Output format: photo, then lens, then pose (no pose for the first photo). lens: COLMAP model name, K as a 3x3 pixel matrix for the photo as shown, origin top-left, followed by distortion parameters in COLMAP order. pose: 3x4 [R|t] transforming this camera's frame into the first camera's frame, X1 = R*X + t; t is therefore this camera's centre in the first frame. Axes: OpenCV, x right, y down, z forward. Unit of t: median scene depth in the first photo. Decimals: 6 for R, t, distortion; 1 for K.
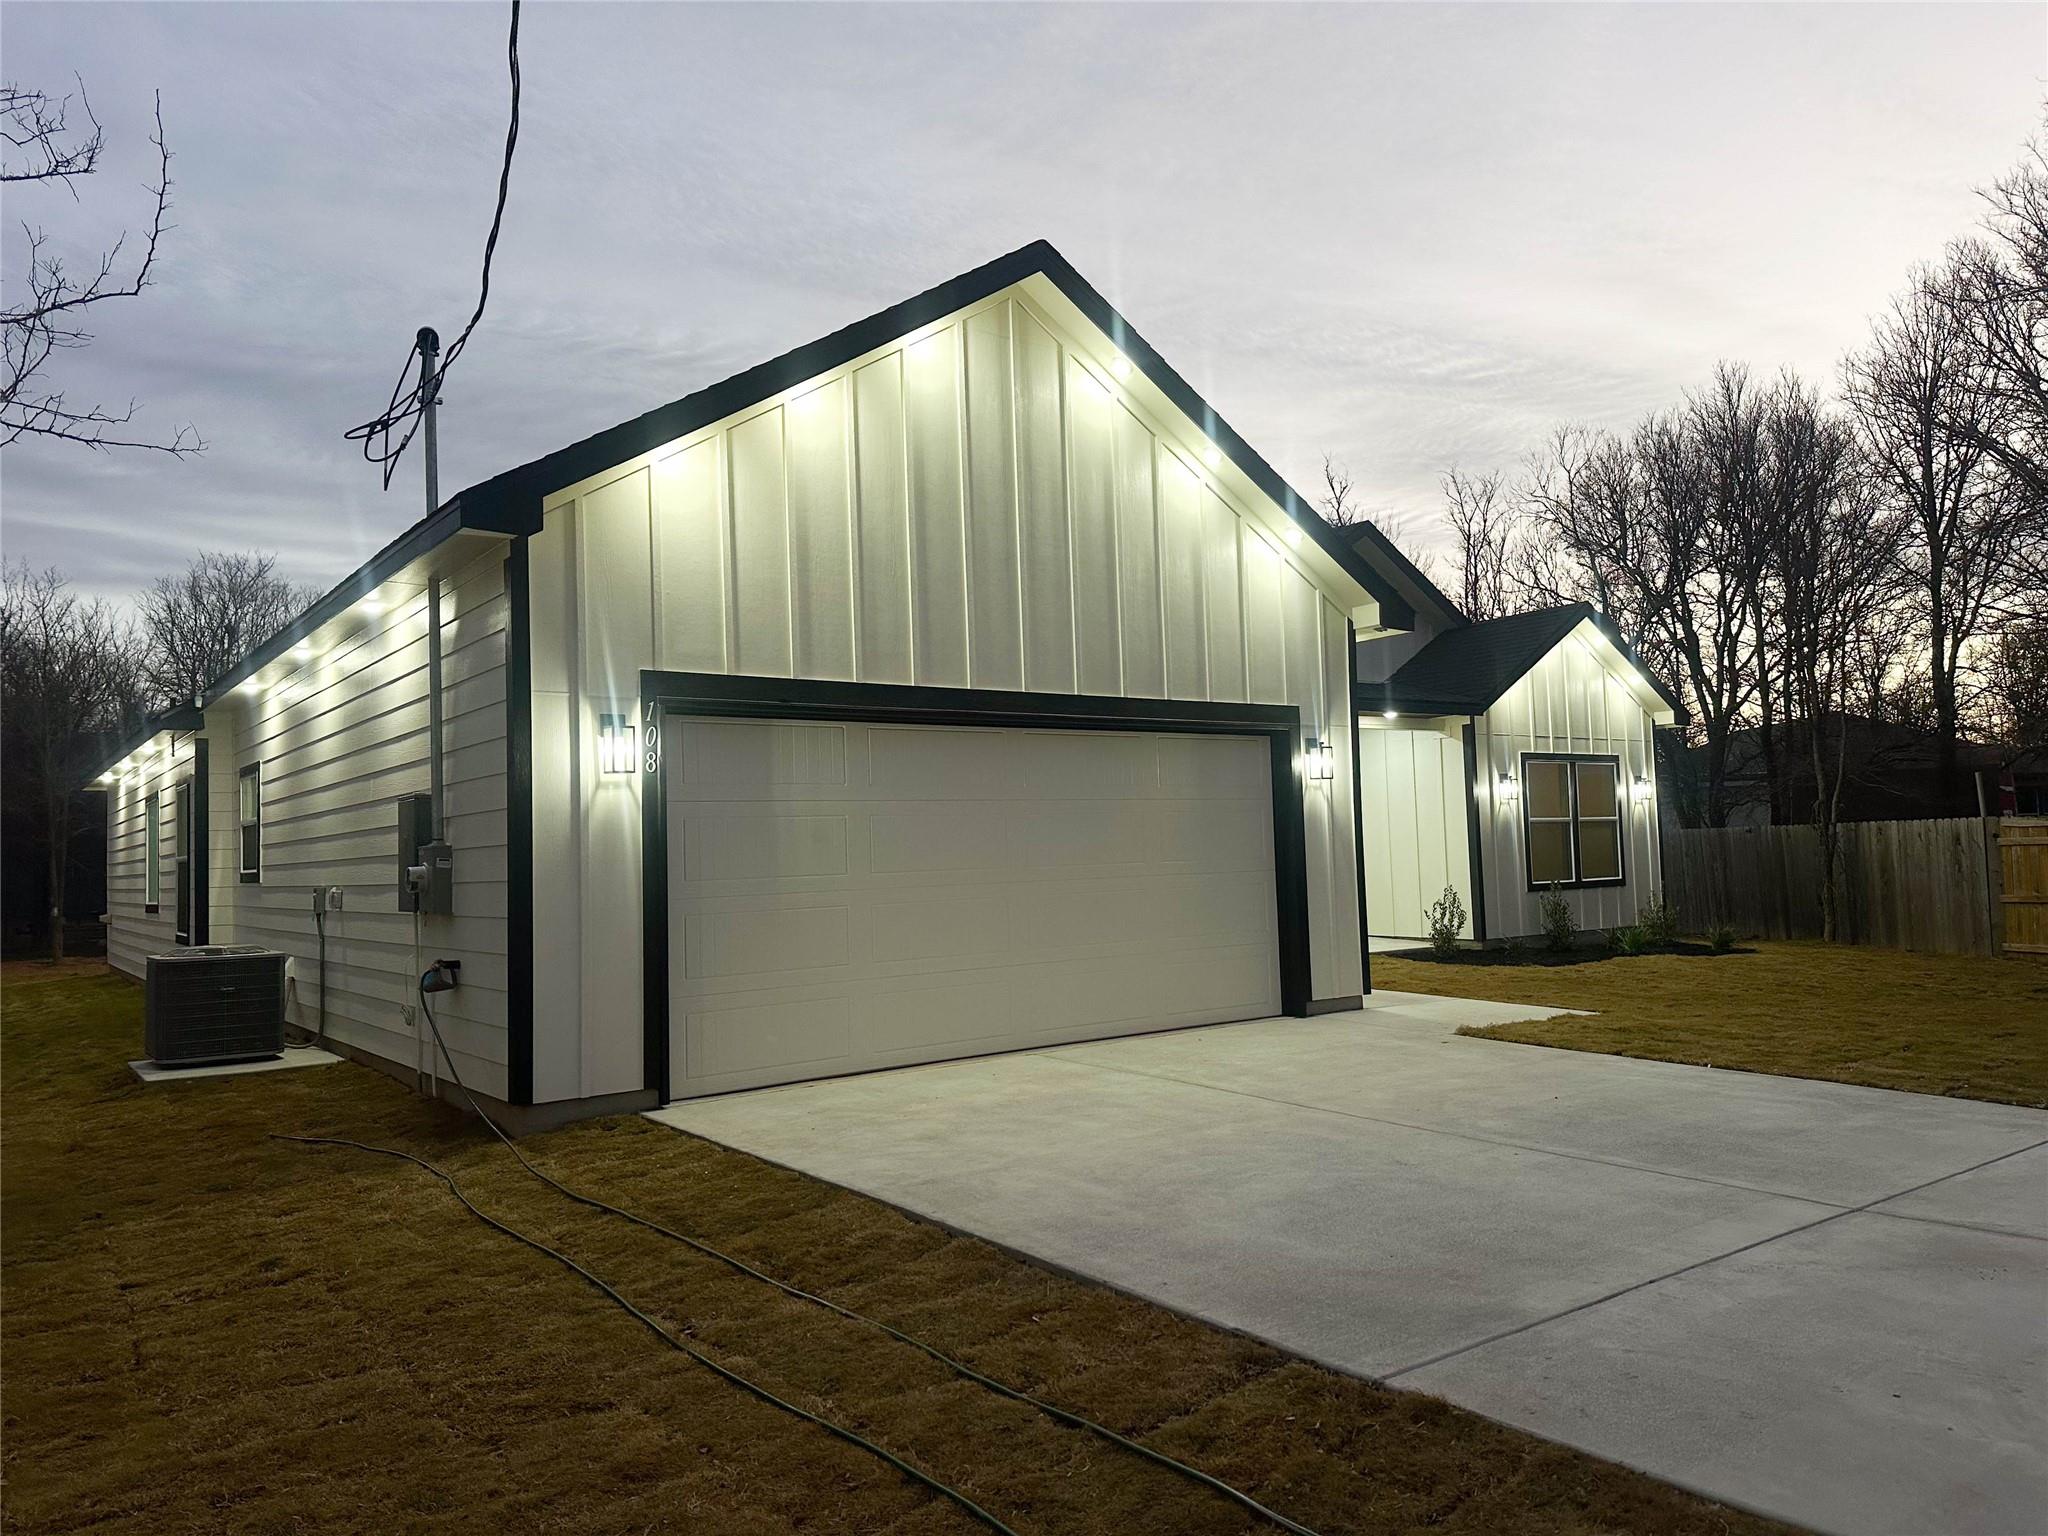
lens RADIAL K [[1437.7, 0, 1024.0], [0, 1437.7, 768.0], [0, 0, 1]] dist [0.069805, -0.092180]
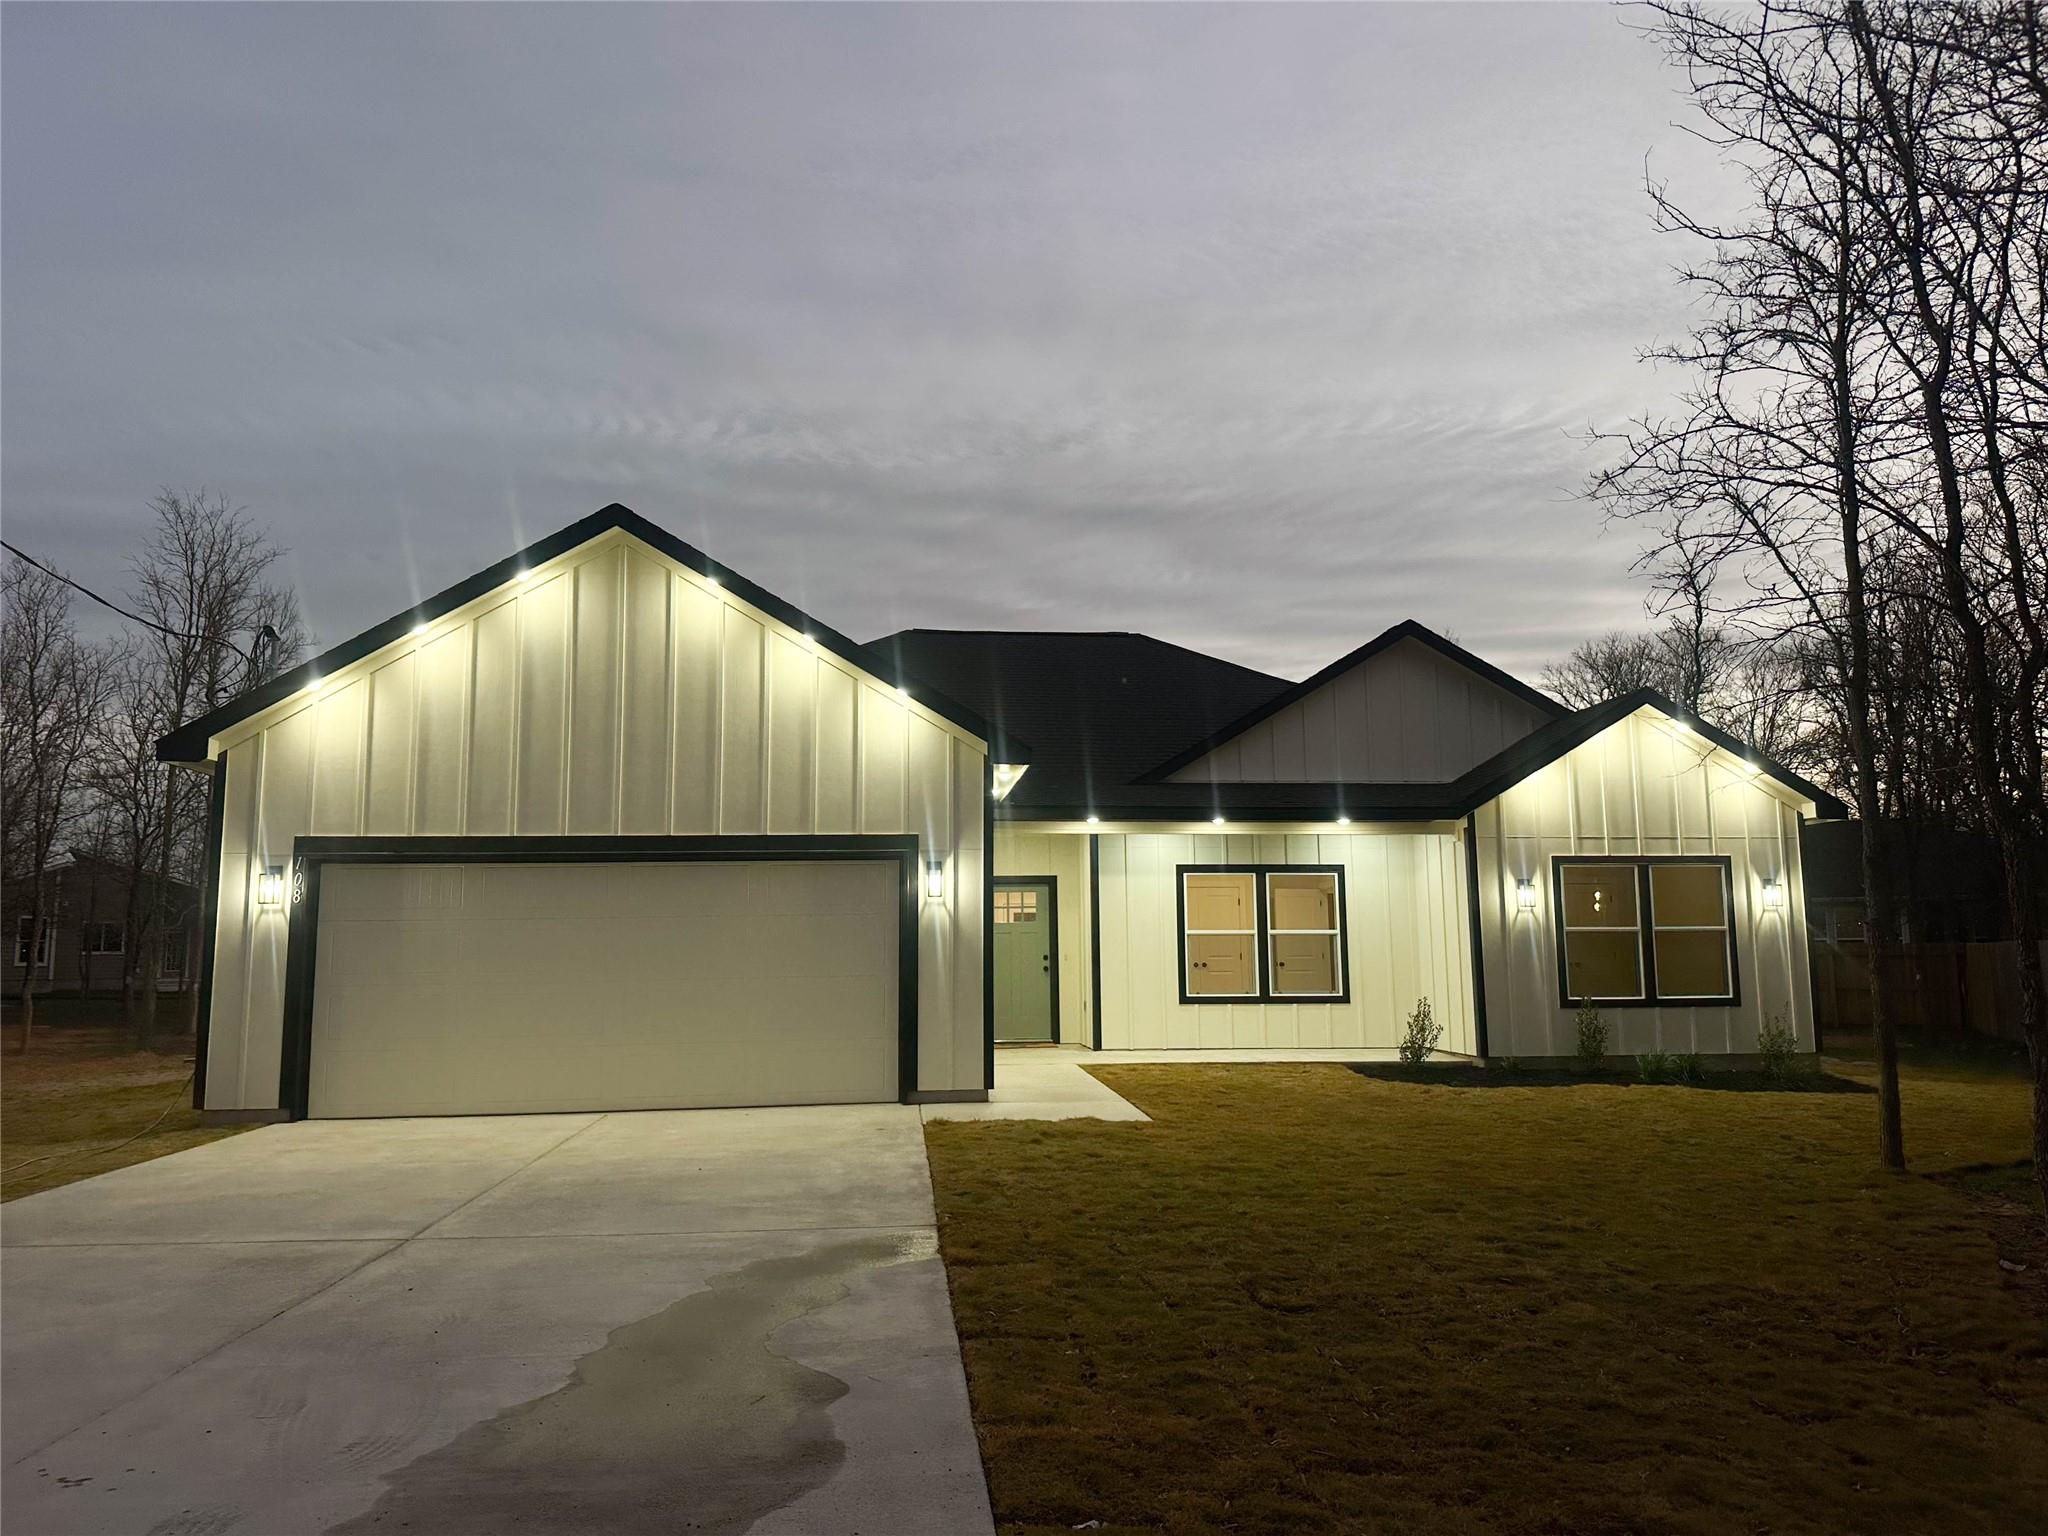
lens RADIAL K [[1437.7, 0, 1024.0], [0, 1437.7, 768.0], [0, 0, 1]] dist [0.069805, -0.092180]
pose [[0.852317, -0.044508, -0.521129, 0.879883], [0.014337, 0.997986, -0.061785, -0.023465], [0.522829, 0.045189, 0.851239, 0.049052]]
